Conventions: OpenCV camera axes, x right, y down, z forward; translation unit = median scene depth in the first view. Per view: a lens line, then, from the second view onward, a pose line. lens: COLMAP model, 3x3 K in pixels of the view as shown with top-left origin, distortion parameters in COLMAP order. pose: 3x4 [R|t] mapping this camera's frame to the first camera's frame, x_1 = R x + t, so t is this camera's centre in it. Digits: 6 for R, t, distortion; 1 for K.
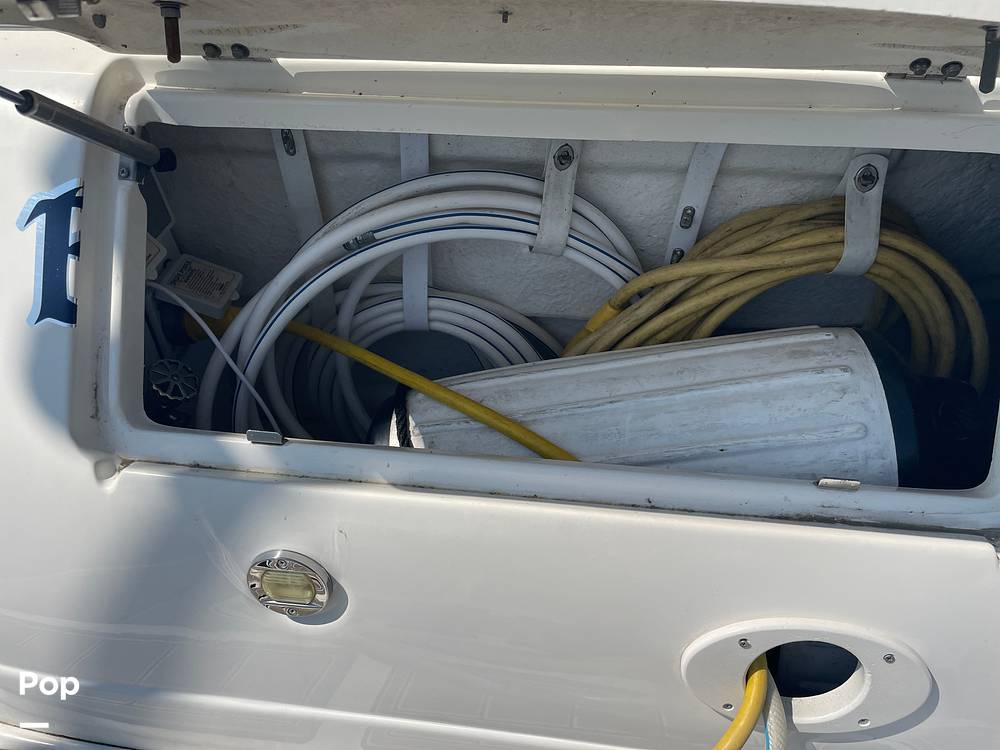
lens RADIAL K [[742.1, 0, 502.0], [0, 742.1, 377.5], [0, 0, 1]] dist [0.004613, -0.004926]
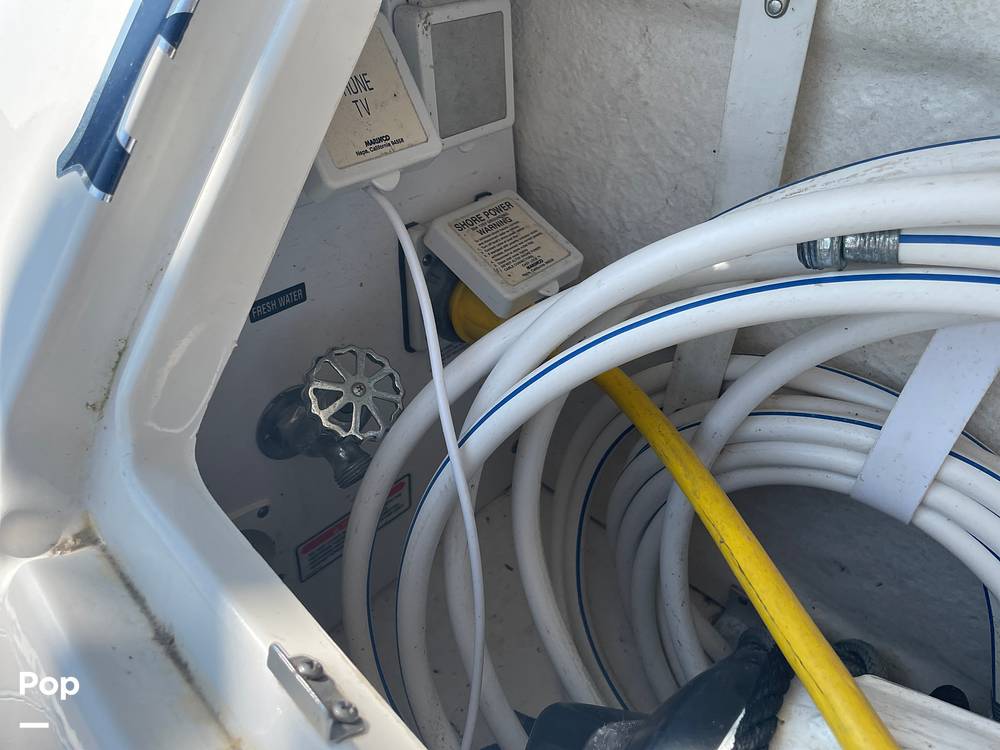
lens RADIAL K [[742.1, 0, 496.5], [0, 742.1, 378.3], [0, 0, 1]] dist [0.004613, -0.004926]
pose [[0.779316, 0.391786, -0.489051, -0.110310], [-0.414965, 0.907461, 0.065721, -0.071380], [0.469543, 0.151721, 0.869776, 0.543277]]
